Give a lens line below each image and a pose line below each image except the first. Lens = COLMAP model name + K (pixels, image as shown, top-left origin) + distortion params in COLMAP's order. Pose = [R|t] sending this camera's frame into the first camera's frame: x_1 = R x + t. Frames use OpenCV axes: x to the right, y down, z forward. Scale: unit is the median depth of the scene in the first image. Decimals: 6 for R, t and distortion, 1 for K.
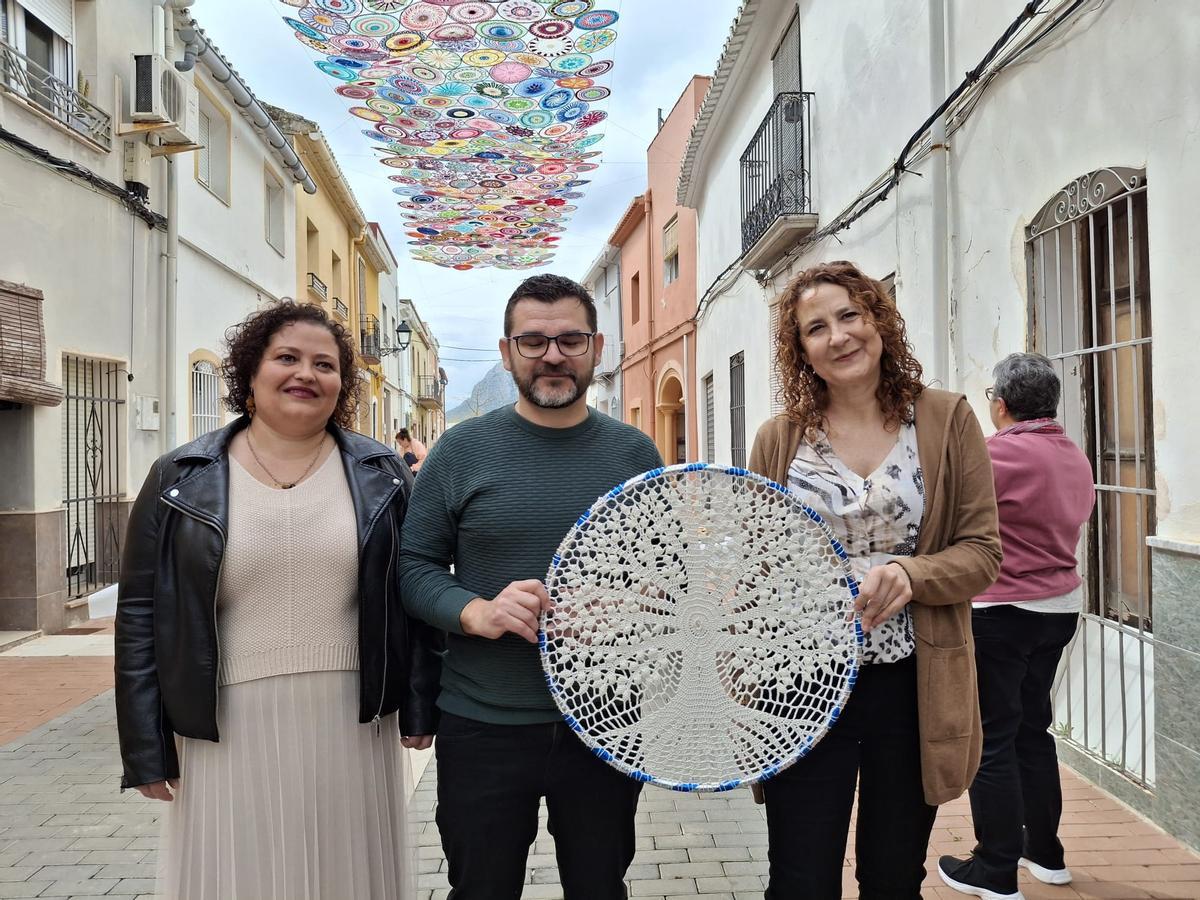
lens RADIAL K [[889.6, 0, 610.3], [0, 889.6, 441.9], [0, 0, 1]] dist [0.130101, -0.281763]
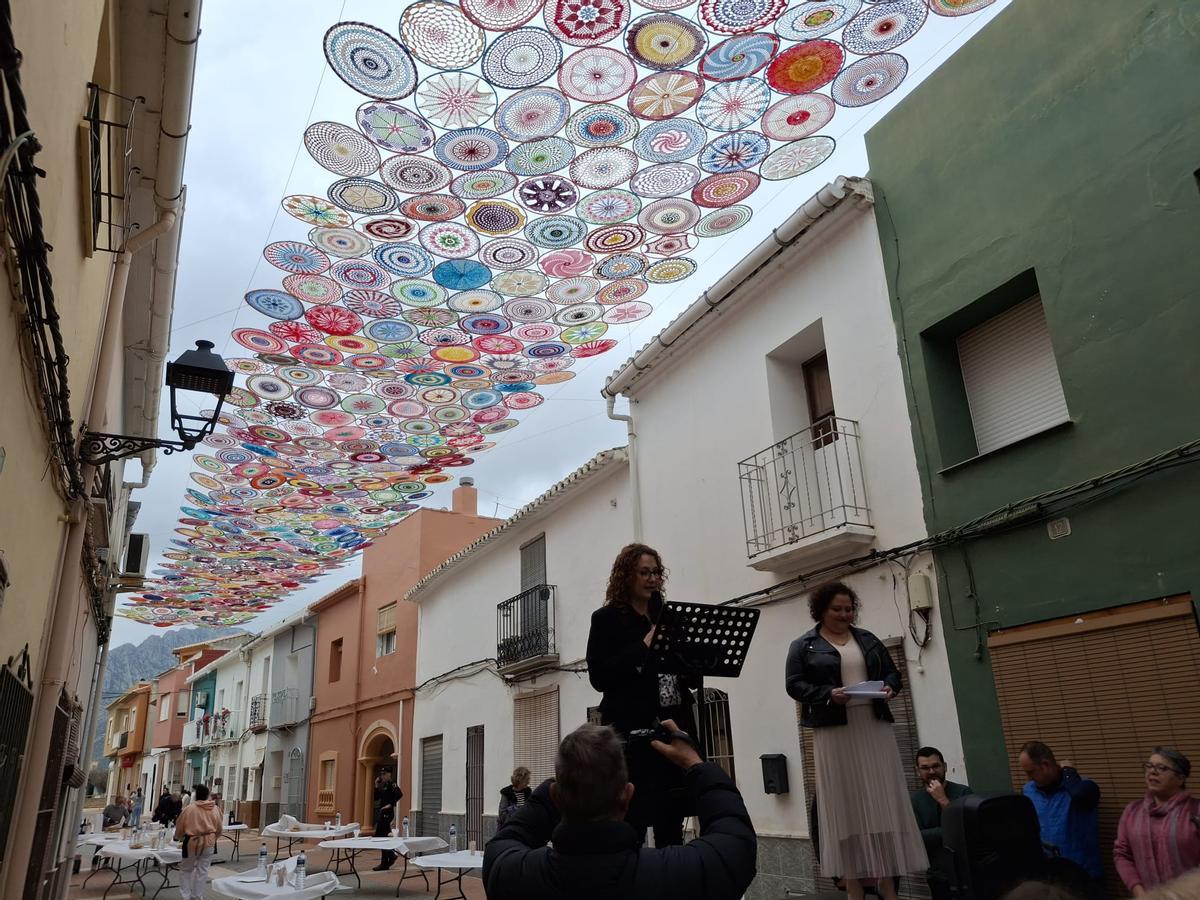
lens RADIAL K [[889.6, 0, 610.3], [0, 889.6, 441.9], [0, 0, 1]] dist [0.130101, -0.281763]
pose [[0.908128, 0.118956, 0.401438, -0.242227], [0.030017, 0.937826, -0.345805, -0.016839], [-0.417615, 0.326085, 0.848096, -0.377967]]
